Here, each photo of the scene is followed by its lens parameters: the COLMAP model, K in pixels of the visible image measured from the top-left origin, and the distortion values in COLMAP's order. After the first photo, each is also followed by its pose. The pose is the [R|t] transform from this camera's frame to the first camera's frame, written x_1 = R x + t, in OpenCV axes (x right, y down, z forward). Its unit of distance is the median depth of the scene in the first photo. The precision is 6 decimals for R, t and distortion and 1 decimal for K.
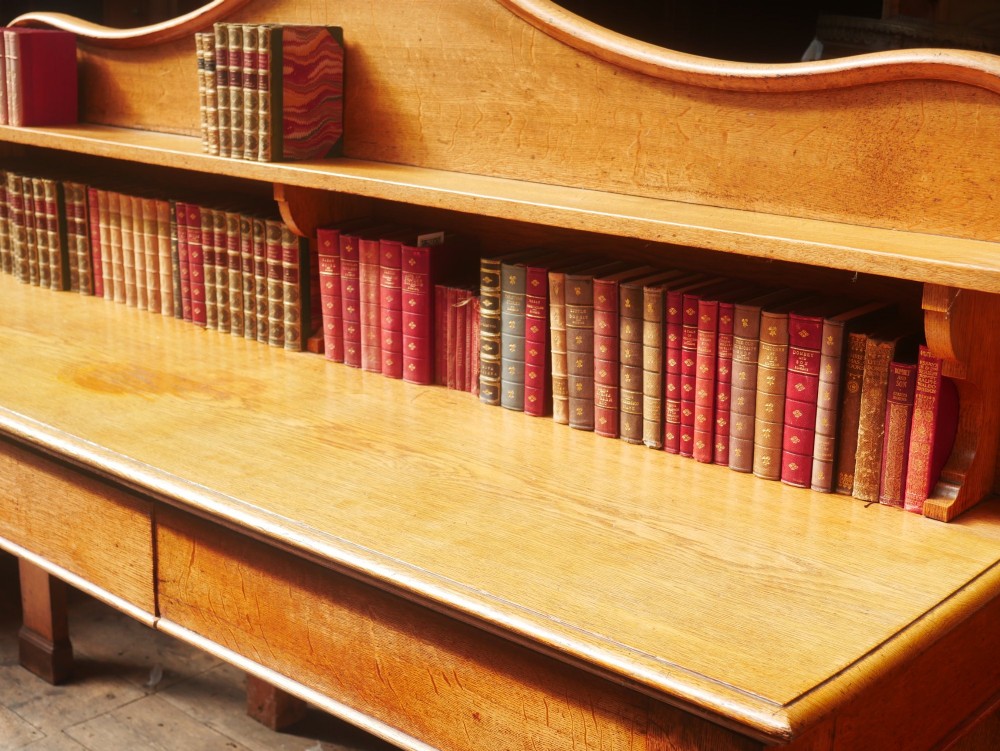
lens RADIAL K [[1363.8, 0, 531.4], [0, 1363.8, 362.6], [0, 0, 1]] dist [0.009378, 0.000000]
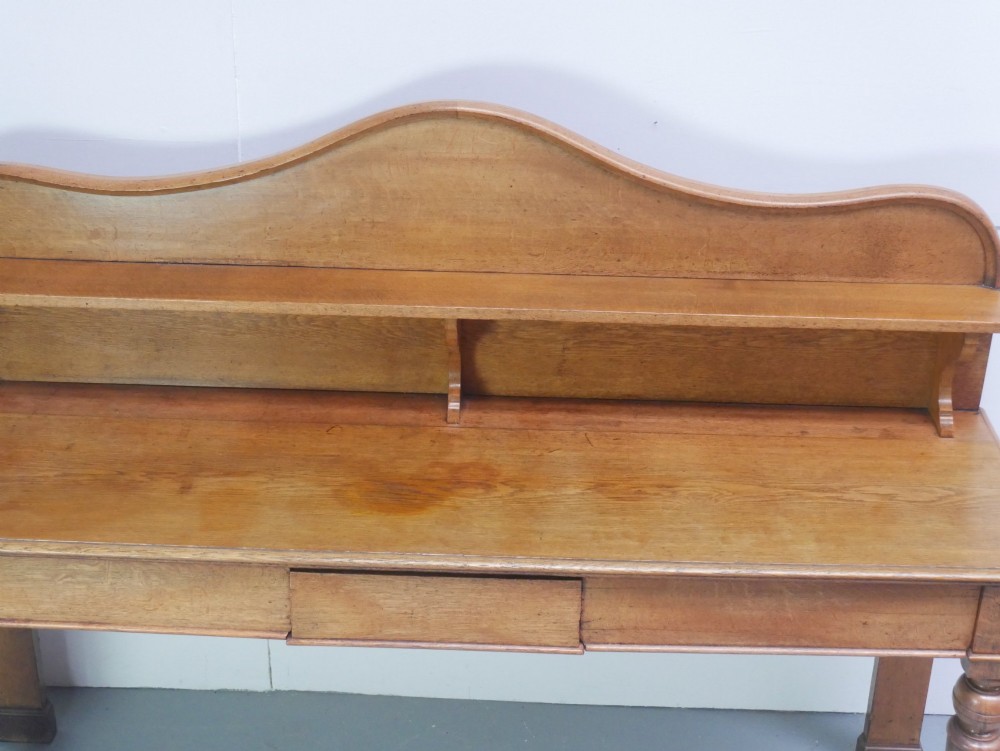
lens RADIAL K [[1517.7, 0, 537.2], [0, 1517.7, 393.4], [0, 0, 1]] dist [0.014158, 0.000000]
pose [[0.774928, -0.297434, 0.557691, -1.115132], [0.157778, 0.945452, 0.285002, -0.542687], [-0.612039, -0.132865, 0.779586, -0.247120]]
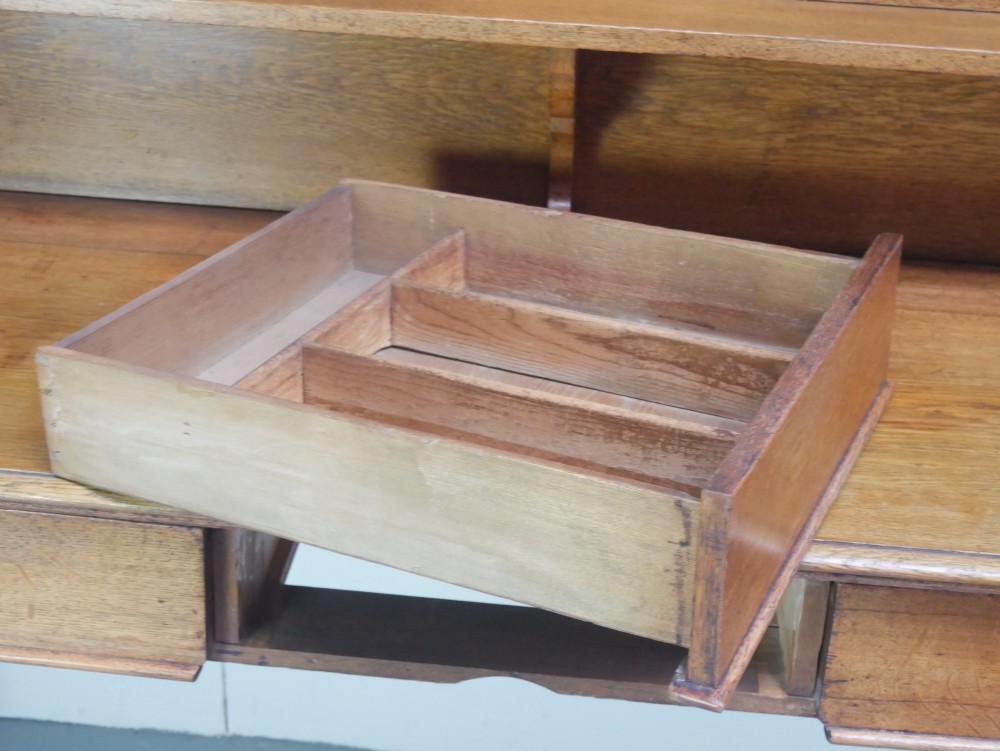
lens RADIAL K [[1517.7, 0, 520.0], [0, 1517.7, 390.7], [0, 0, 1]] dist [0.014158, 0.000000]
pose [[0.811955, -0.260346, 0.522445, -0.727932], [0.124719, 0.951735, 0.280438, -0.211227], [-0.570240, -0.162544, 0.805236, 0.452723]]
